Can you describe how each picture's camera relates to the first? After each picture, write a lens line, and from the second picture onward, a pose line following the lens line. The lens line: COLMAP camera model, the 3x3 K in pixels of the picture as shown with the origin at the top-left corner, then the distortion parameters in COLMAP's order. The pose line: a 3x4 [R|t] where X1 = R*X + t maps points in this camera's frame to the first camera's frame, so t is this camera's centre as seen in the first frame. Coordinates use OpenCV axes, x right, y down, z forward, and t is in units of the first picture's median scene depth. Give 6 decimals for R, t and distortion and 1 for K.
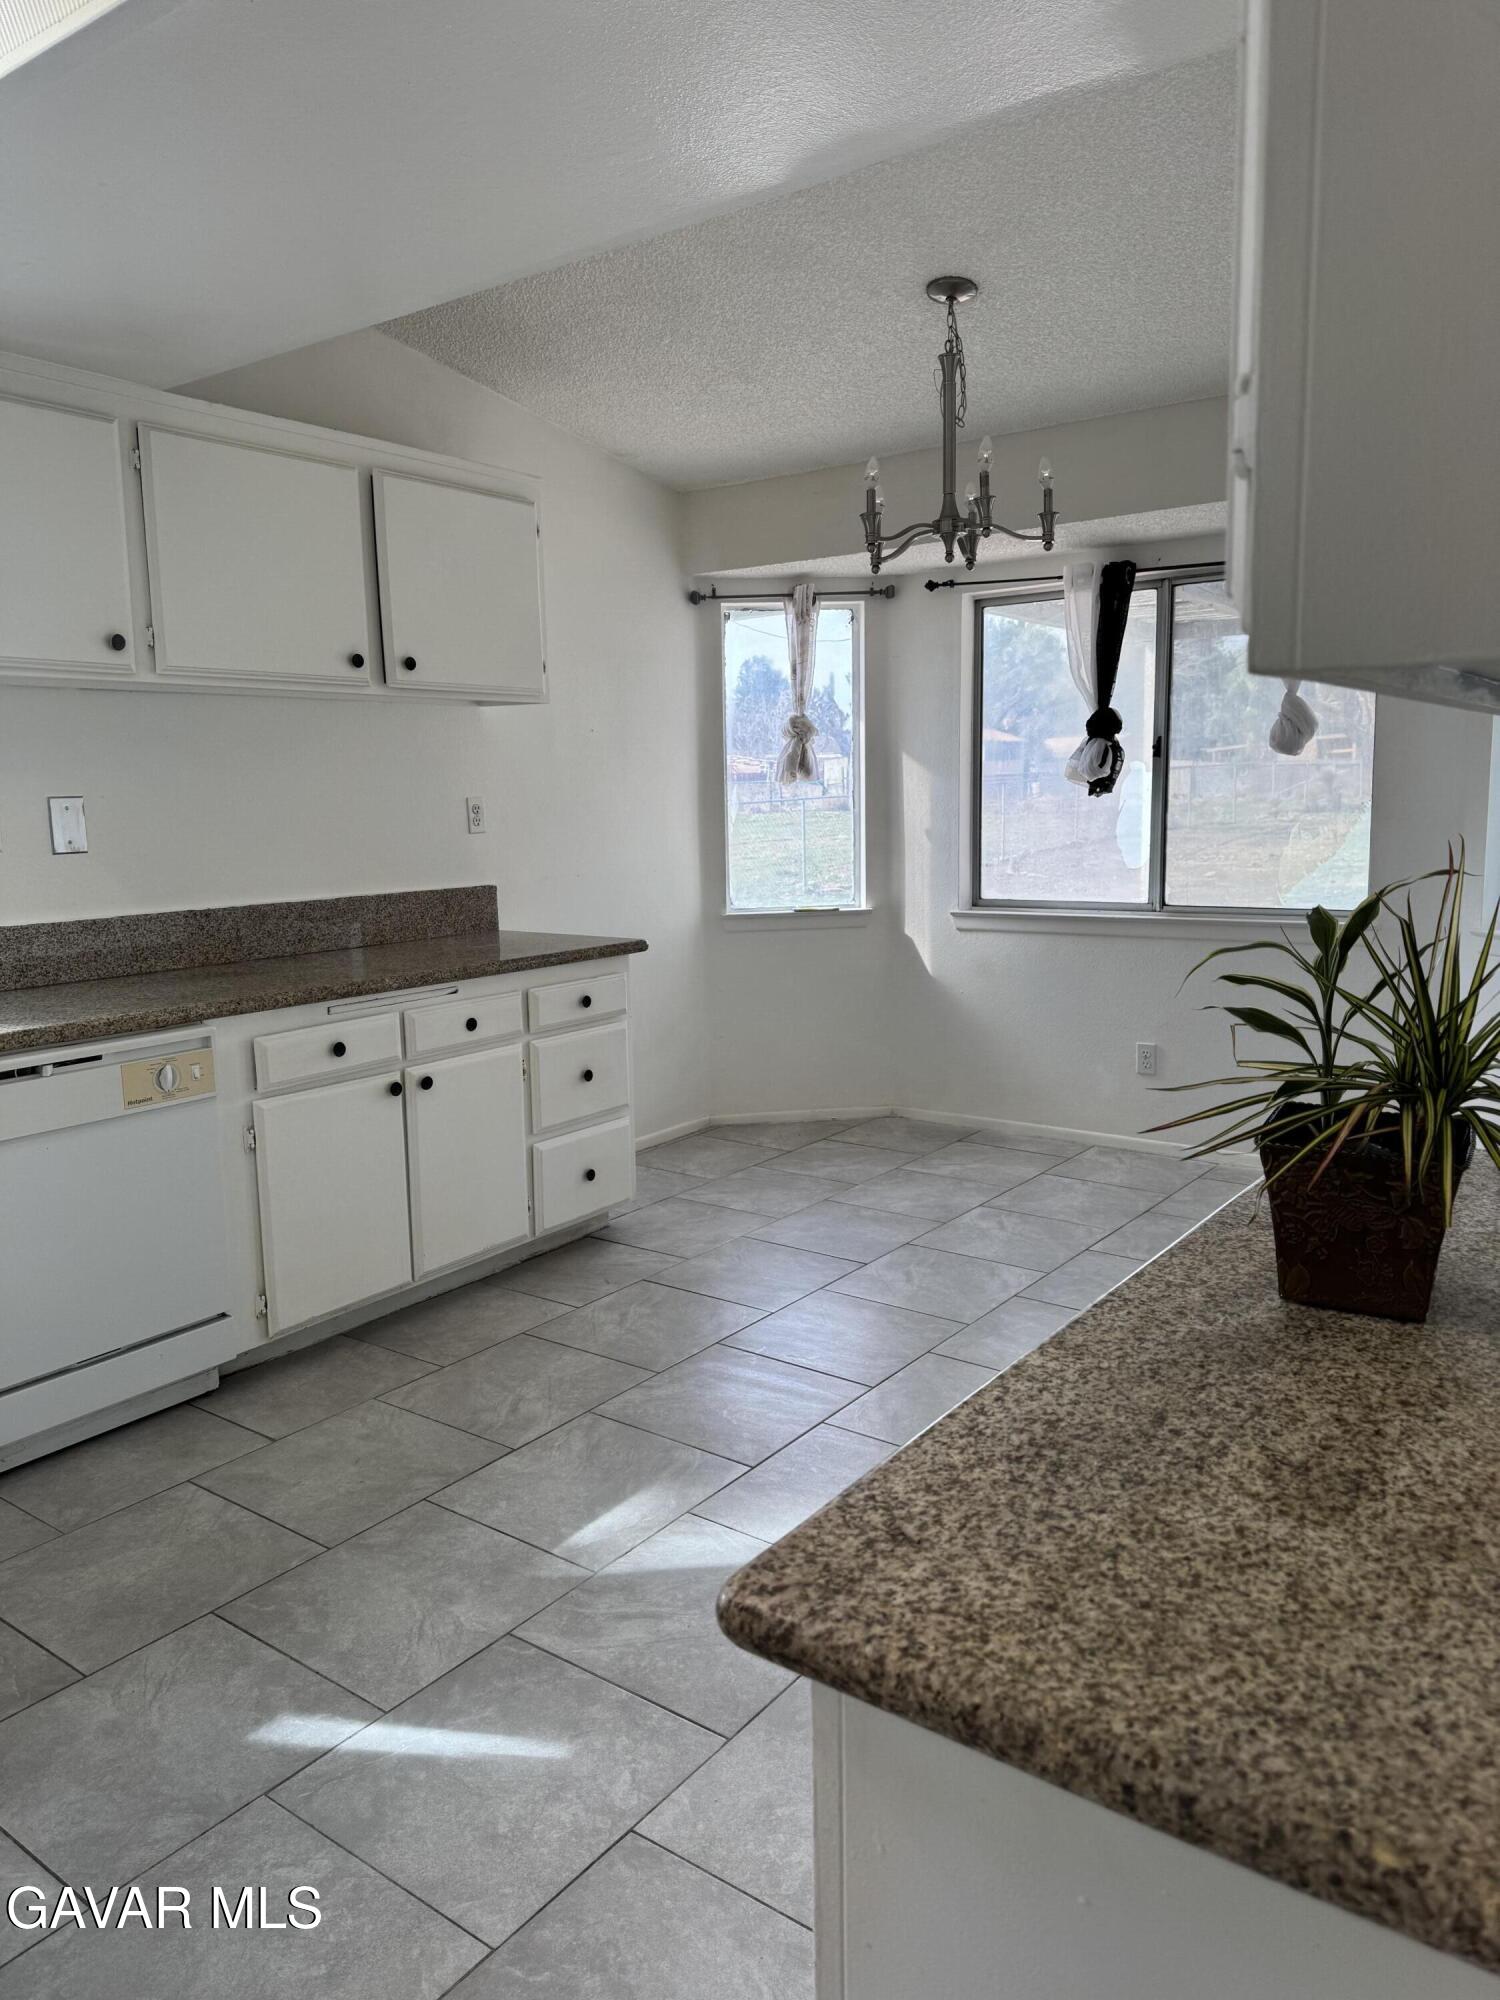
lens RADIAL K [[1404.0, 0, 751.6], [0, 1404.0, 984.6], [0, 0, 1]] dist [0.049837, -0.040482]
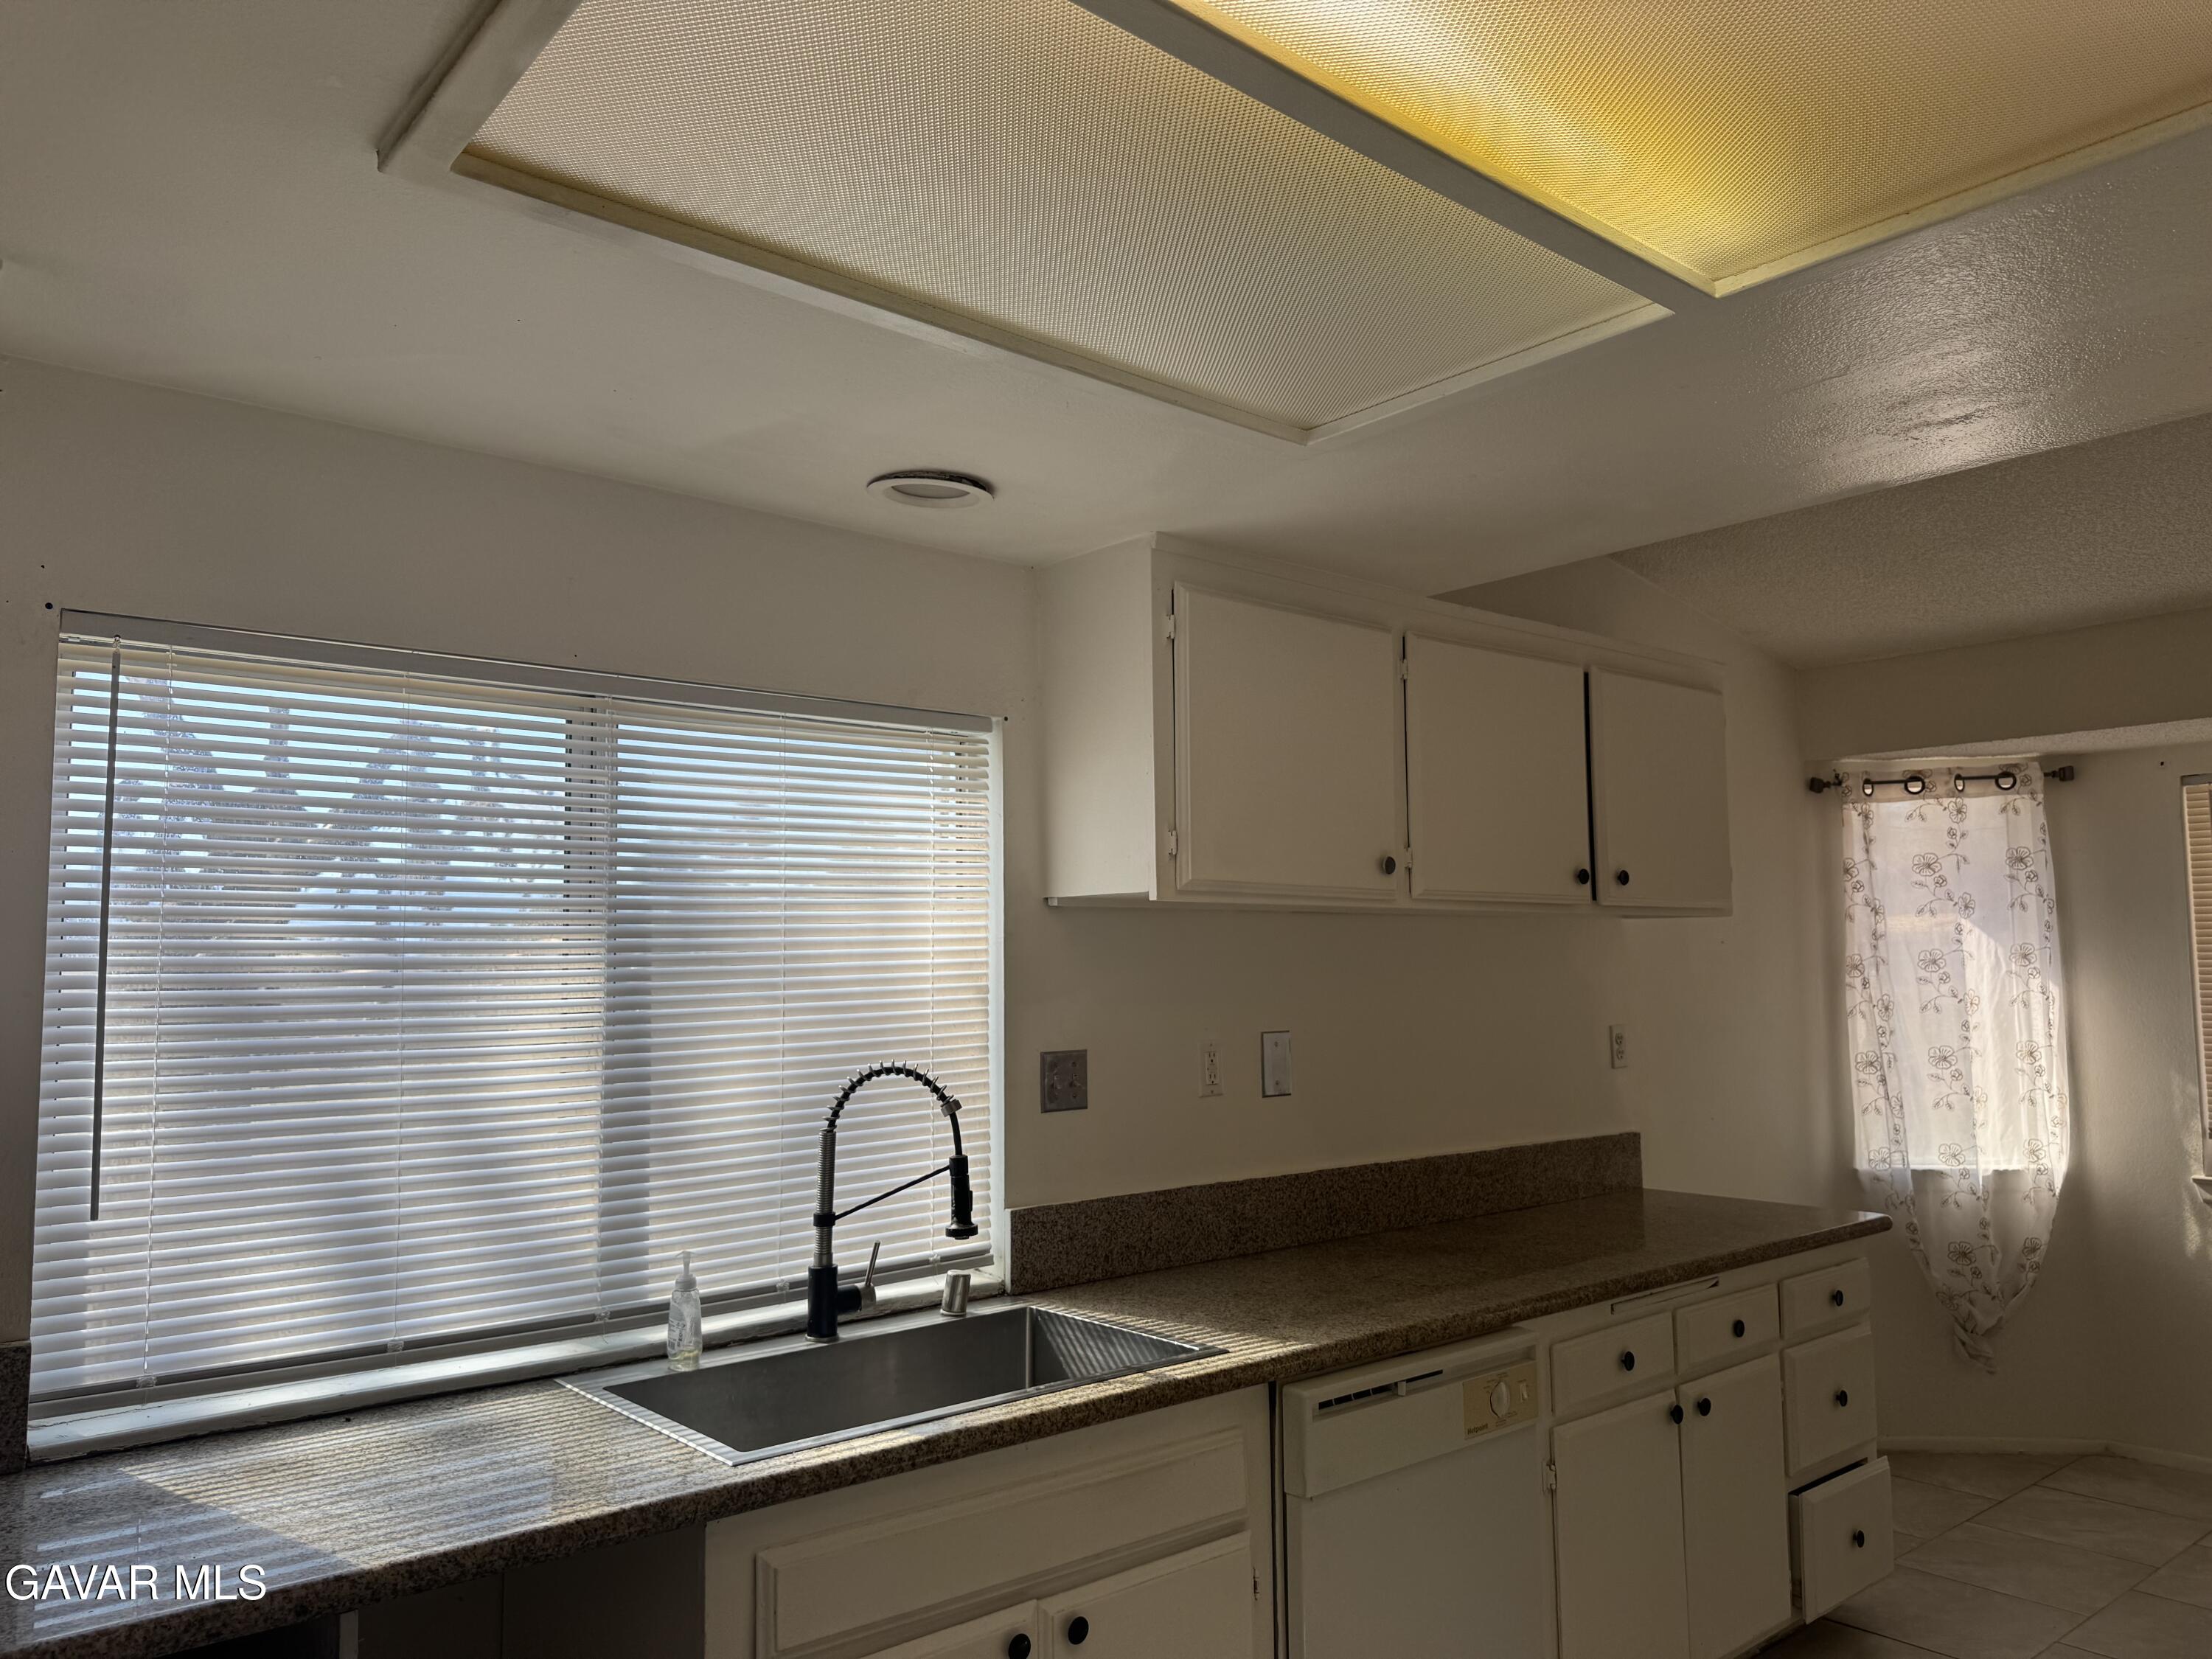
lens RADIAL K [[1552.8, 0, 1107.5], [0, 1552.8, 841.8], [0, 0, 1]] dist [0.049837, -0.040482]
pose [[0.970931, -0.006712, -0.239266, -0.355696], [-0.045053, 0.976616, -0.210218, -0.040050], [0.235082, 0.214887, 0.947924, 0.030374]]
